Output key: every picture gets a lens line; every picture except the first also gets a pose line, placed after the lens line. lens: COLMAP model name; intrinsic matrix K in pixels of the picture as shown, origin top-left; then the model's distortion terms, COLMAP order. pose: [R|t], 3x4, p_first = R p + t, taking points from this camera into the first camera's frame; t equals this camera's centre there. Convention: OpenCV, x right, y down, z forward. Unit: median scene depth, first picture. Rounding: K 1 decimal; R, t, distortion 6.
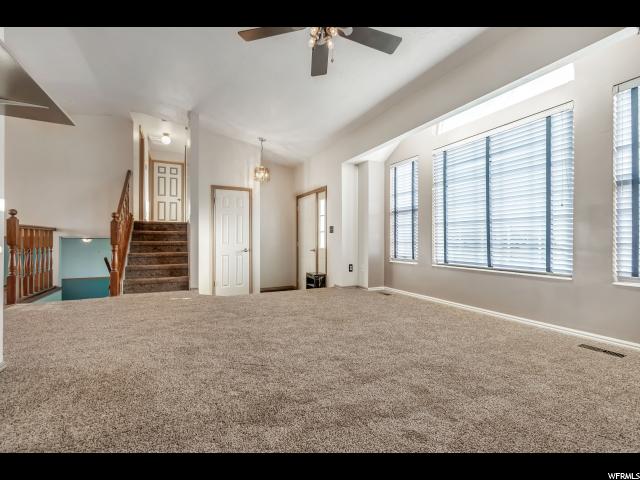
lens RADIAL K [[286.6, 0, 318.3], [0, 286.6, 239.1], [0, 0, 1]] dist [0.001975, -0.000298]
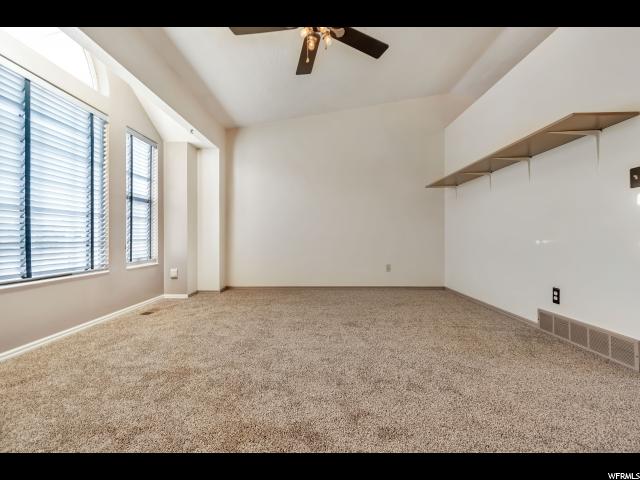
lens RADIAL K [[286.6, 0, 319.6], [0, 286.6, 236.2], [0, 0, 1]] dist [0.001975, -0.000298]
pose [[-0.894576, 0.009956, 0.446805, -0.269575], [0.007793, 0.999947, -0.006679, 0.010147], [-0.446848, -0.002493, -0.894606, 1.174102]]
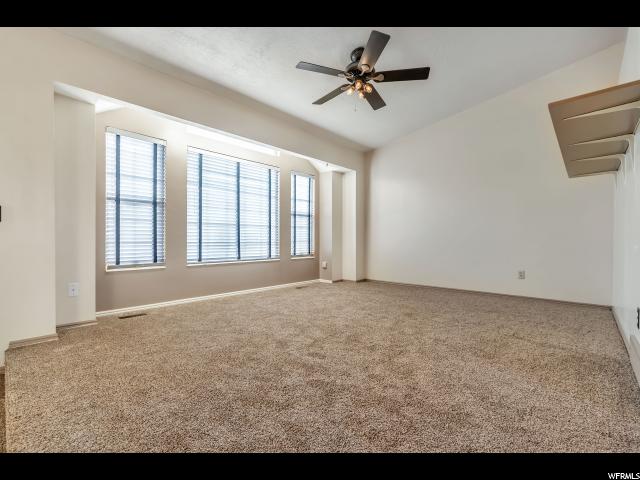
lens RADIAL K [[286.6, 0, 317.4], [0, 286.6, 241.3], [0, 0, 1]] dist [0.001975, -0.000298]
pose [[-0.357876, 0.002895, 0.933765, -0.724028], [0.002754, 0.999994, -0.002045, 0.014836], [-0.933765, 0.001840, -0.357882, 1.035430]]
